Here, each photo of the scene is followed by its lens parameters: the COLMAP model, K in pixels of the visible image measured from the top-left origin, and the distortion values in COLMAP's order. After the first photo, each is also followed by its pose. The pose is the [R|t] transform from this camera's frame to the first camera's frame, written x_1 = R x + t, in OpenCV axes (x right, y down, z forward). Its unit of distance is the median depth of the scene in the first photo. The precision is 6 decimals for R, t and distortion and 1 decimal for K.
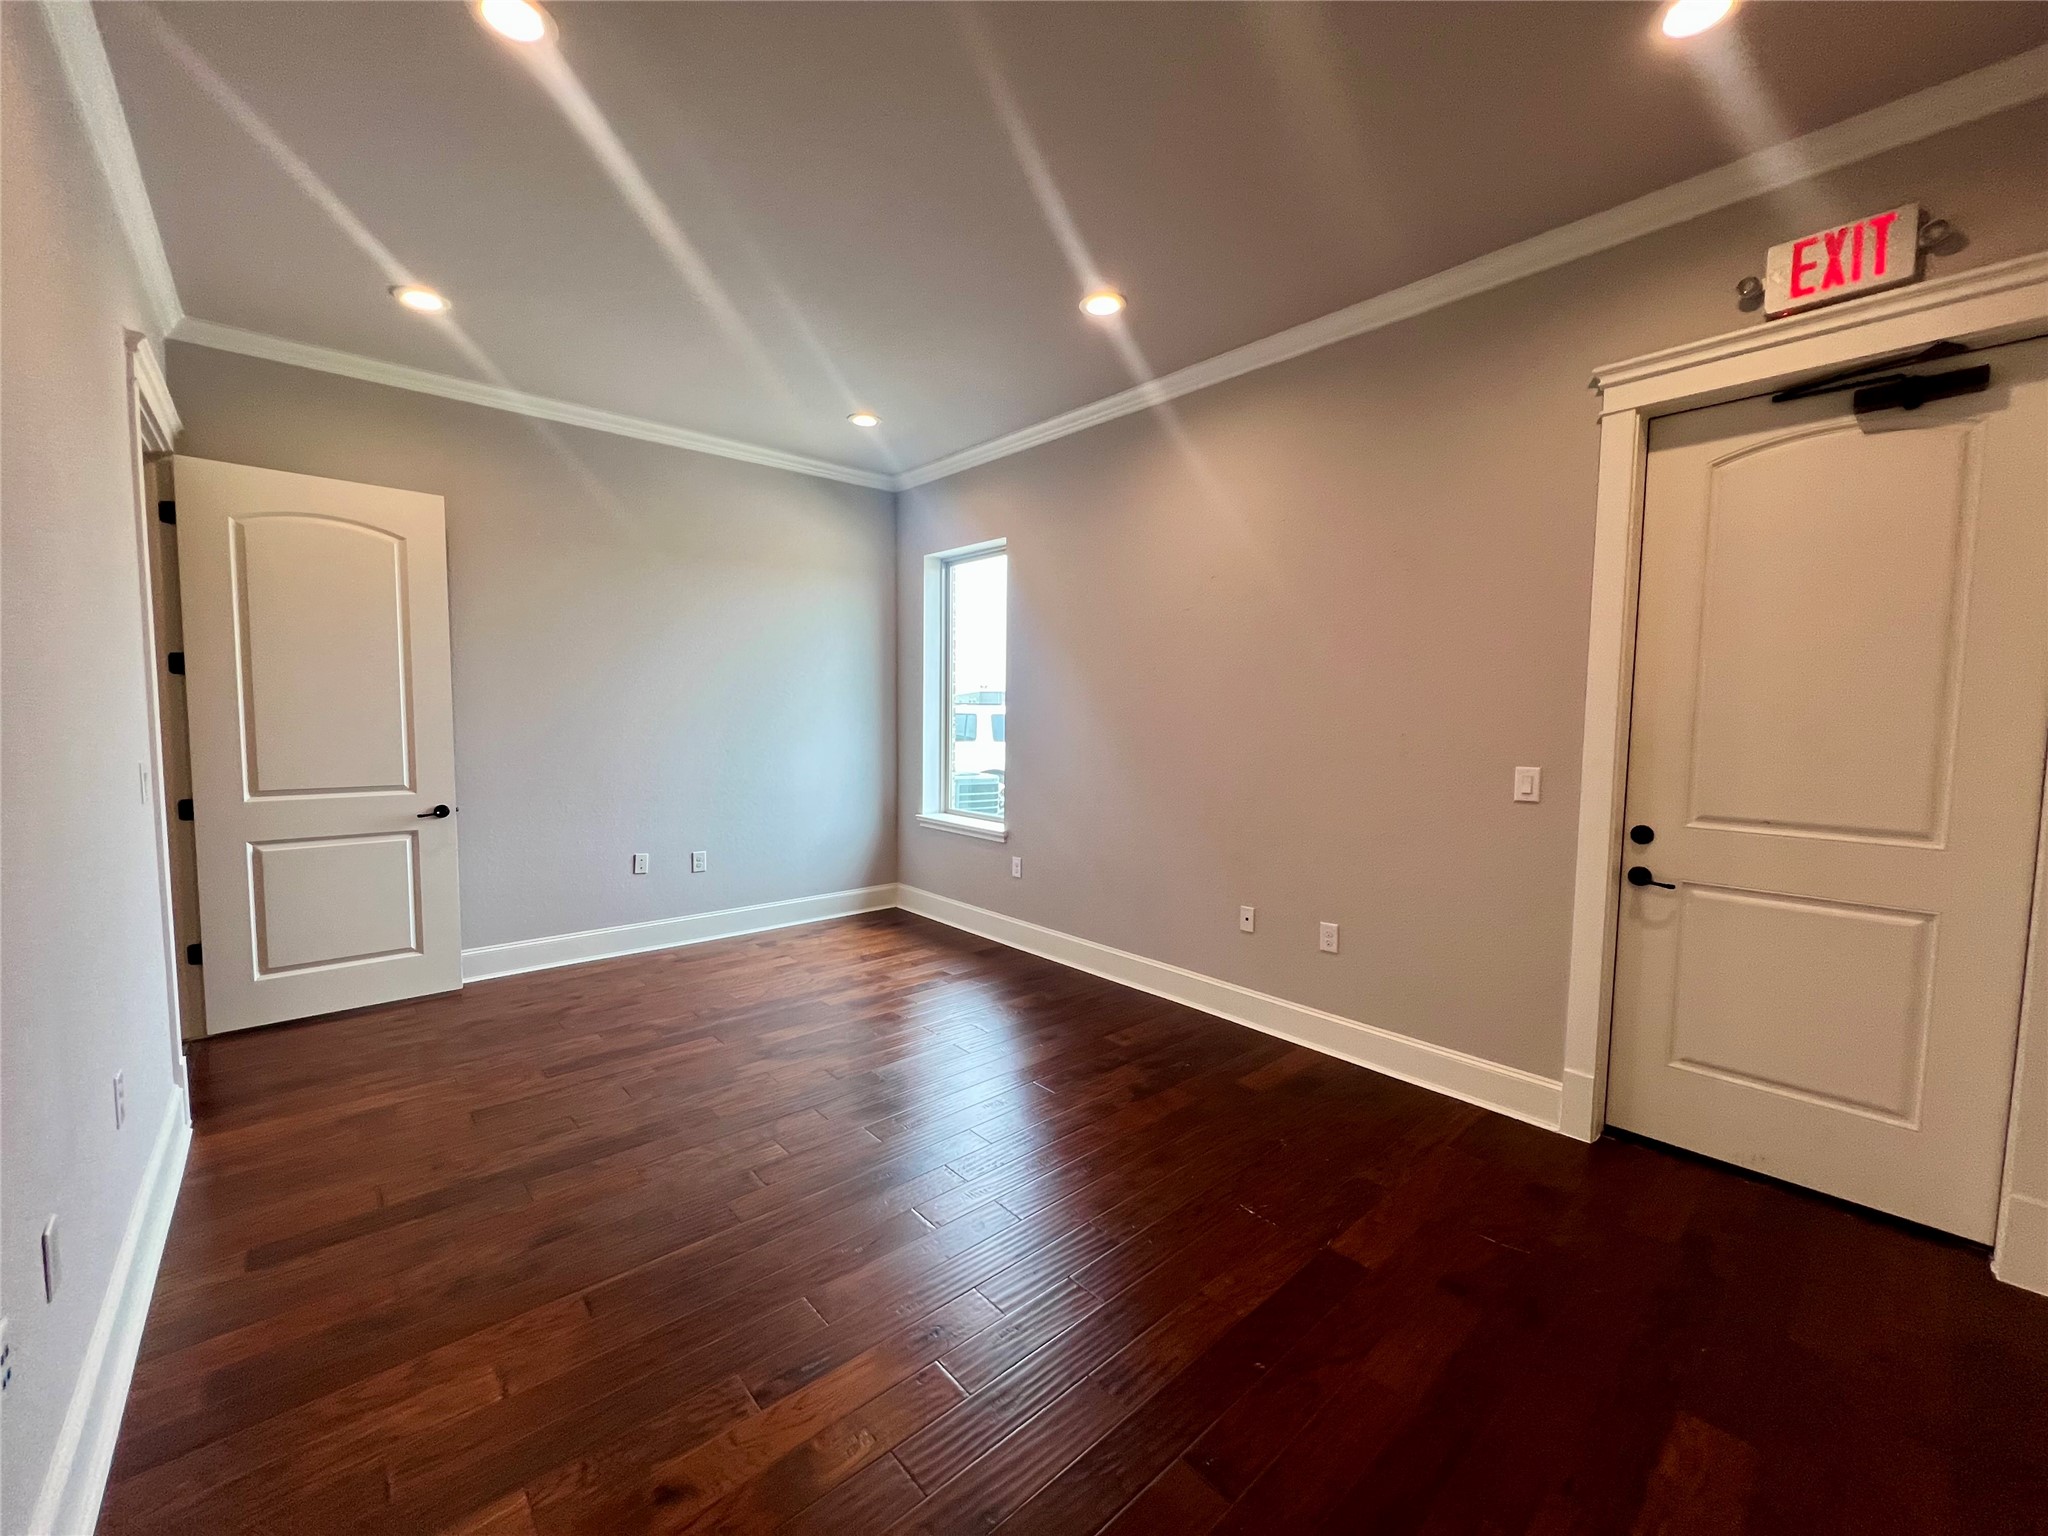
lens RADIAL K [[823.3, 0, 1023.6], [0, 823.3, 770.5], [0, 0, 1]] dist [-0.002172, 0.000021]
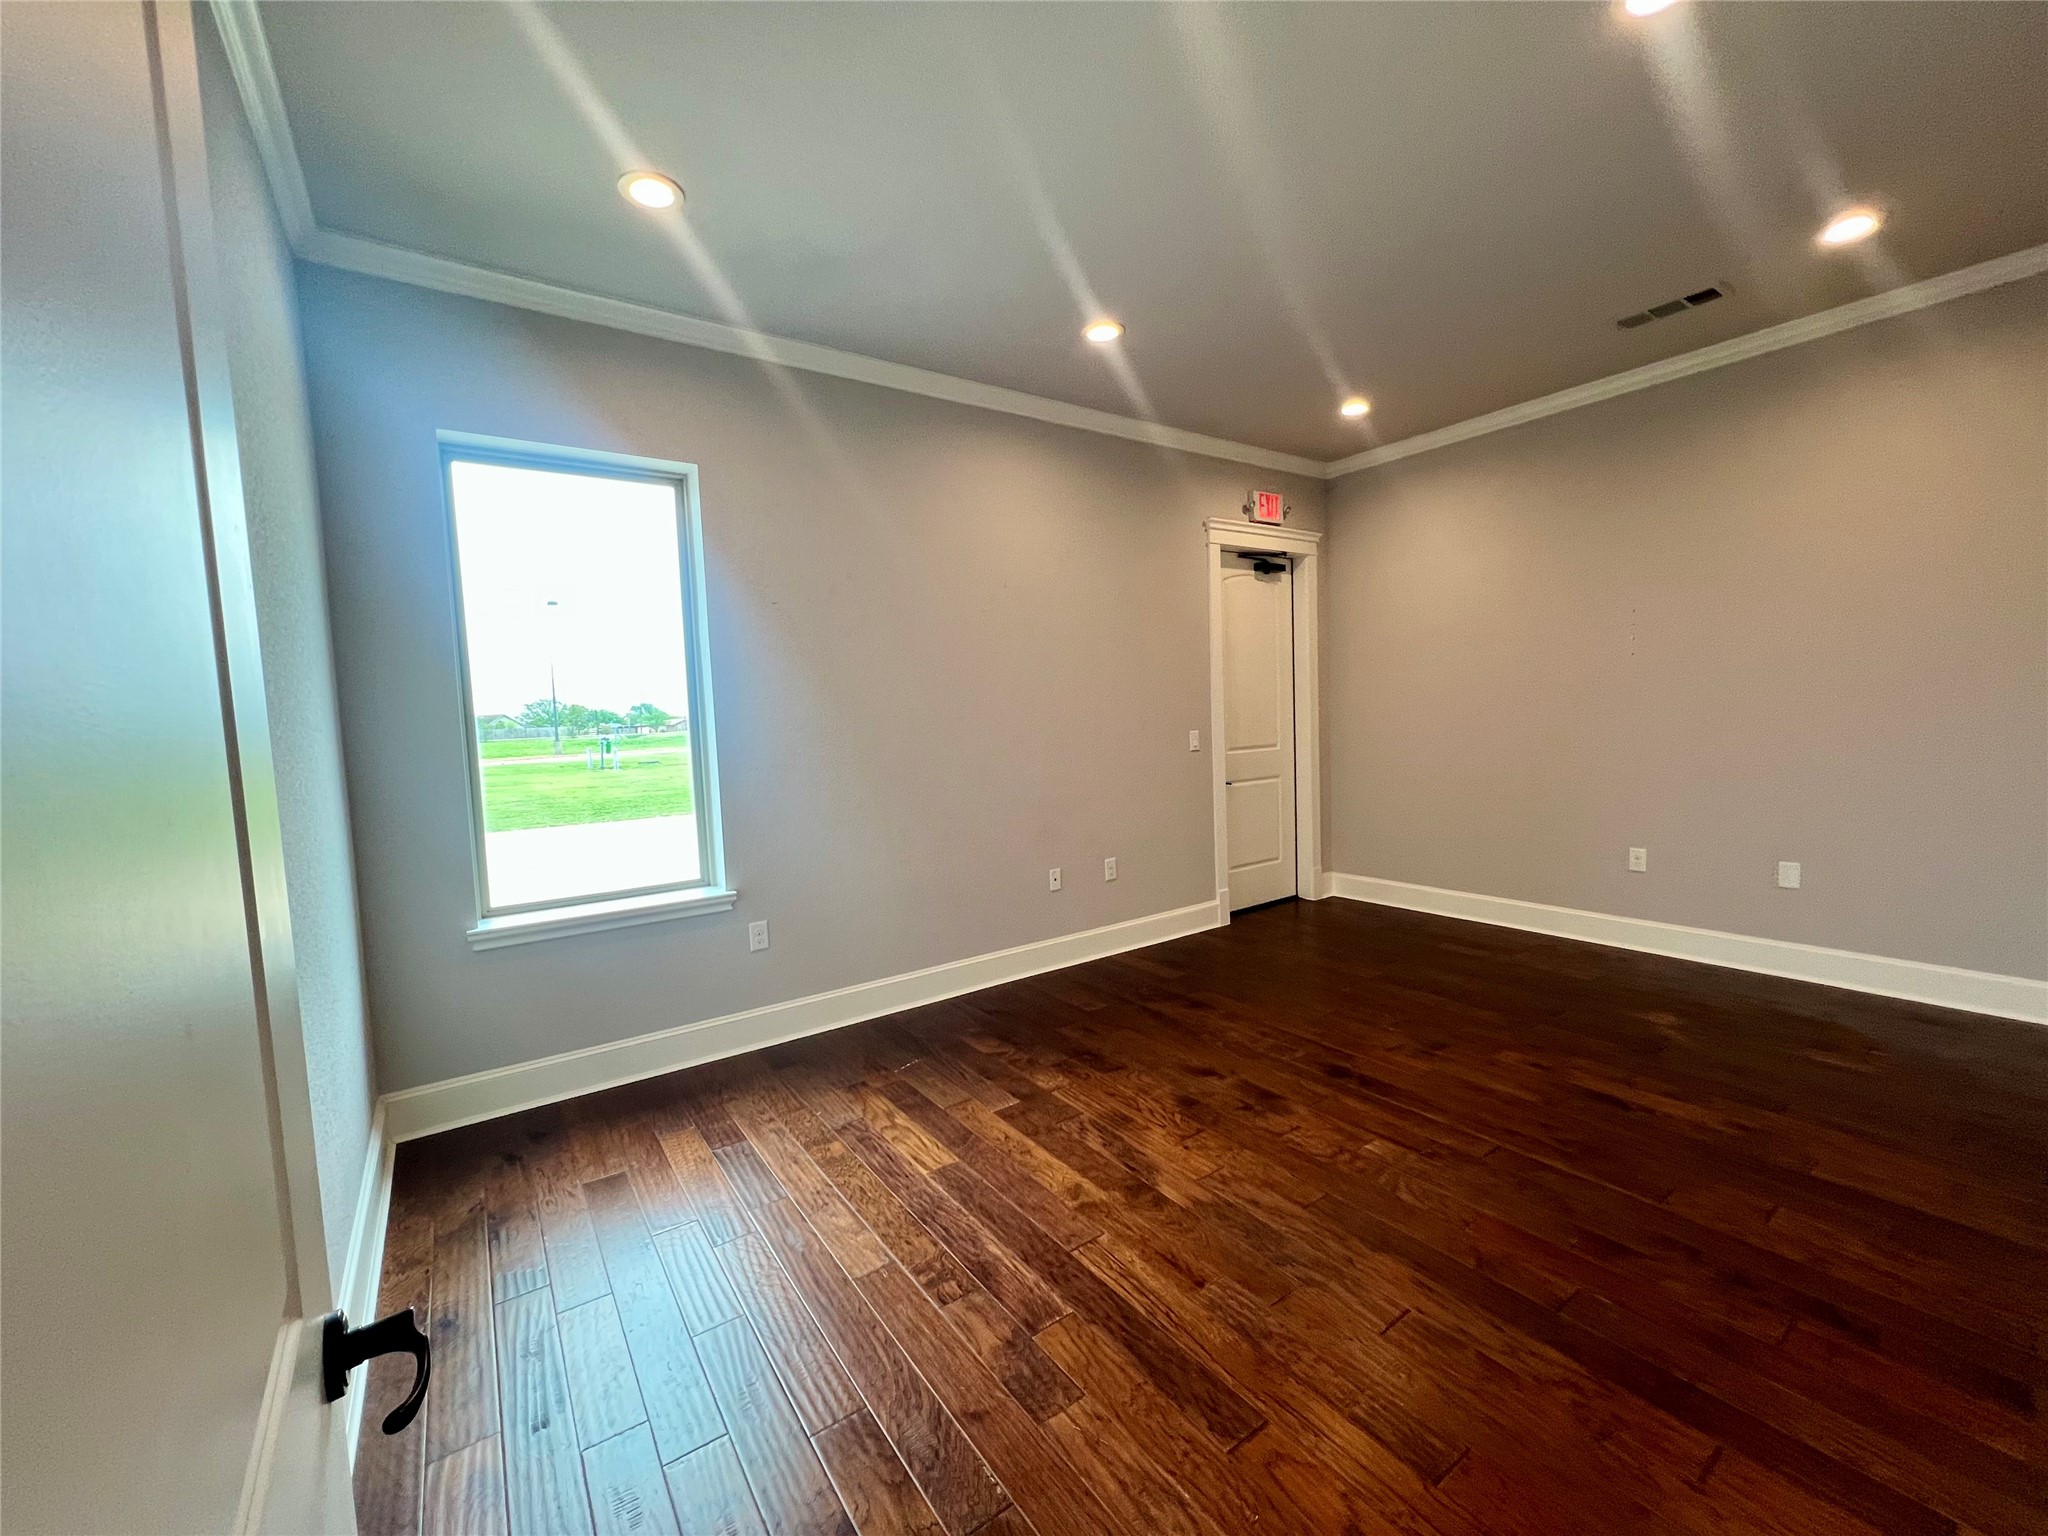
lens RADIAL K [[823.3, 0, 1026.0], [0, 823.3, 766.0], [0, 0, 1]] dist [-0.002172, 0.000021]
pose [[0.115868, -0.082403, 0.989841, -1.175066], [0.111895, 0.991292, 0.069426, -0.092140], [-0.986942, 0.102714, 0.124079, 1.141100]]
